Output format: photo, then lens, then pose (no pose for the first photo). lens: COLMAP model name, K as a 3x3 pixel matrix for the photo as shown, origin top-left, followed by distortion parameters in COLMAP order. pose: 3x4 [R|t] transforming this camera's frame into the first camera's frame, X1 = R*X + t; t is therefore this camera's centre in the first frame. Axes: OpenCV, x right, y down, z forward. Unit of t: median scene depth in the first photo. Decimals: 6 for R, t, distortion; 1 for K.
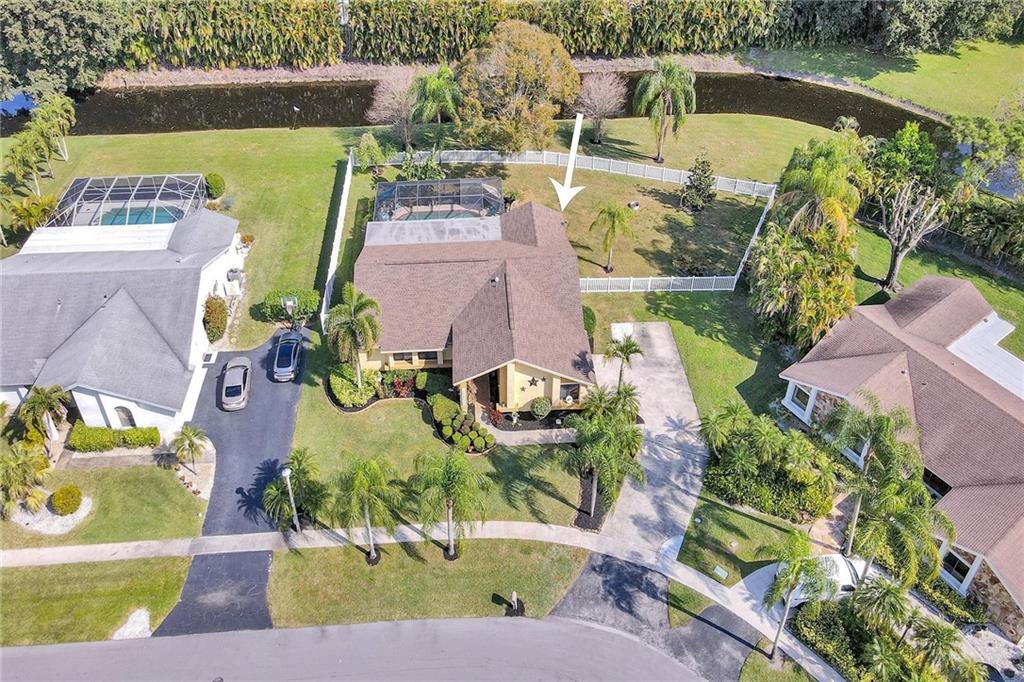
lens RADIAL K [[683.0, 0, 509.4], [0, 683.0, 344.4], [0, 0, 1]] dist [0.015936, 0.002696]
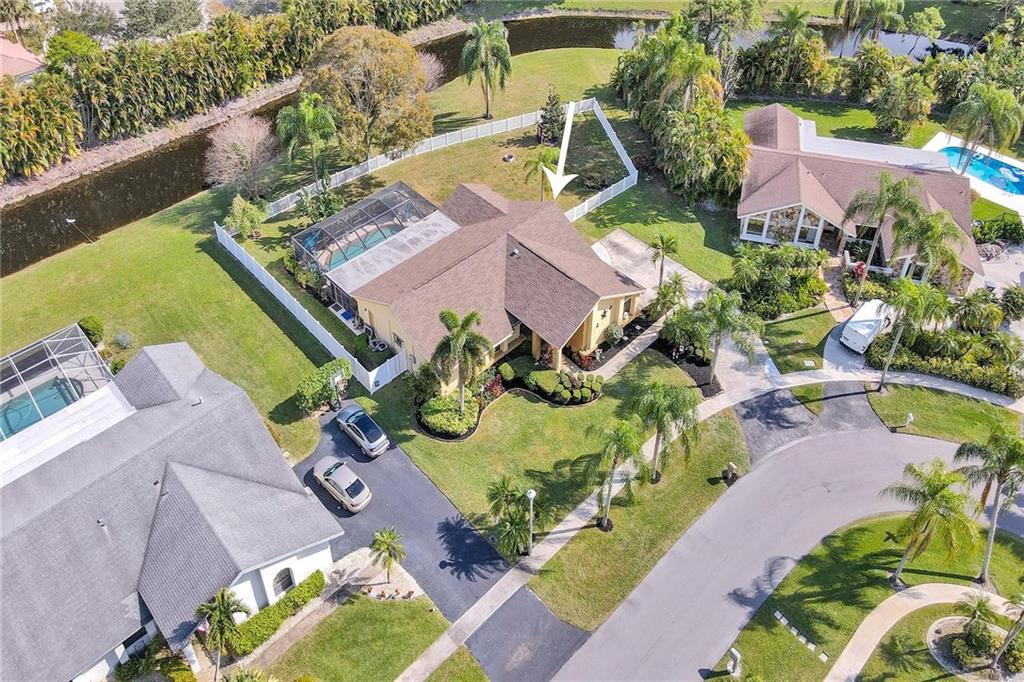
lens RADIAL K [[668.2, 0, 510.6], [0, 668.2, 336.6], [0, 0, 1]] dist [0.024717, 0.002605]
pose [[0.753844, -0.485758, 0.442446, -0.537879], [0.483740, 0.866009, 0.126584, -0.115581], [-0.444652, 0.118604, 0.887816, 0.111012]]
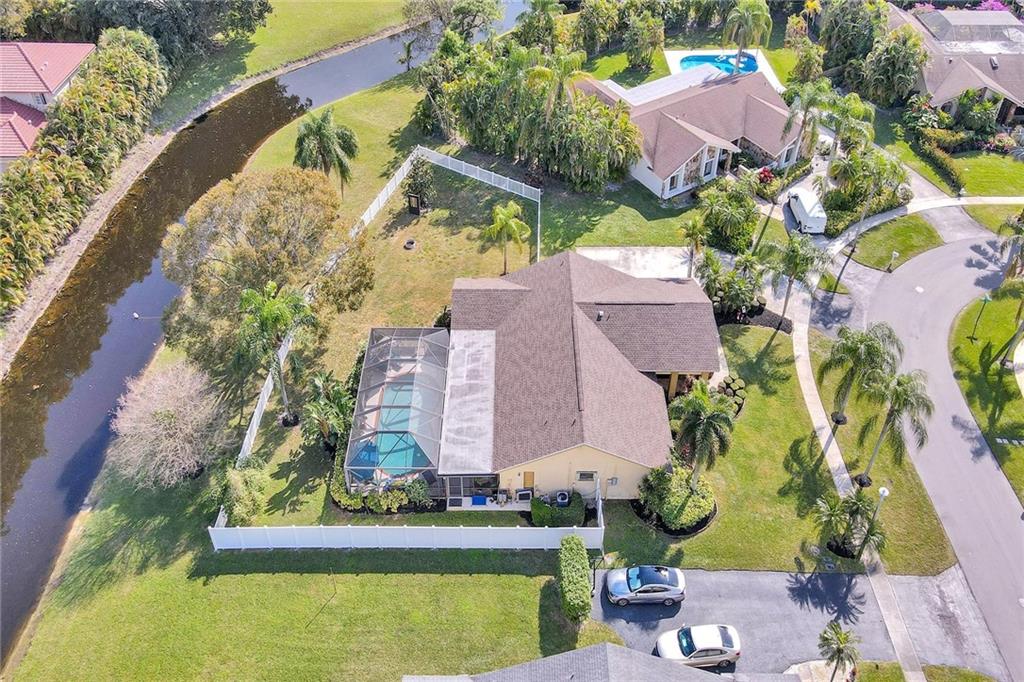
lens RADIAL K [[683.0, 0, 509.4], [0, 683.0, 344.4], [0, 0, 1]] dist [0.015936, 0.002696]
pose [[0.032936, -0.737947, 0.674055, -0.673945], [0.741783, 0.470042, 0.478351, -0.608694], [-0.669831, 0.484247, 0.562877, 0.581884]]
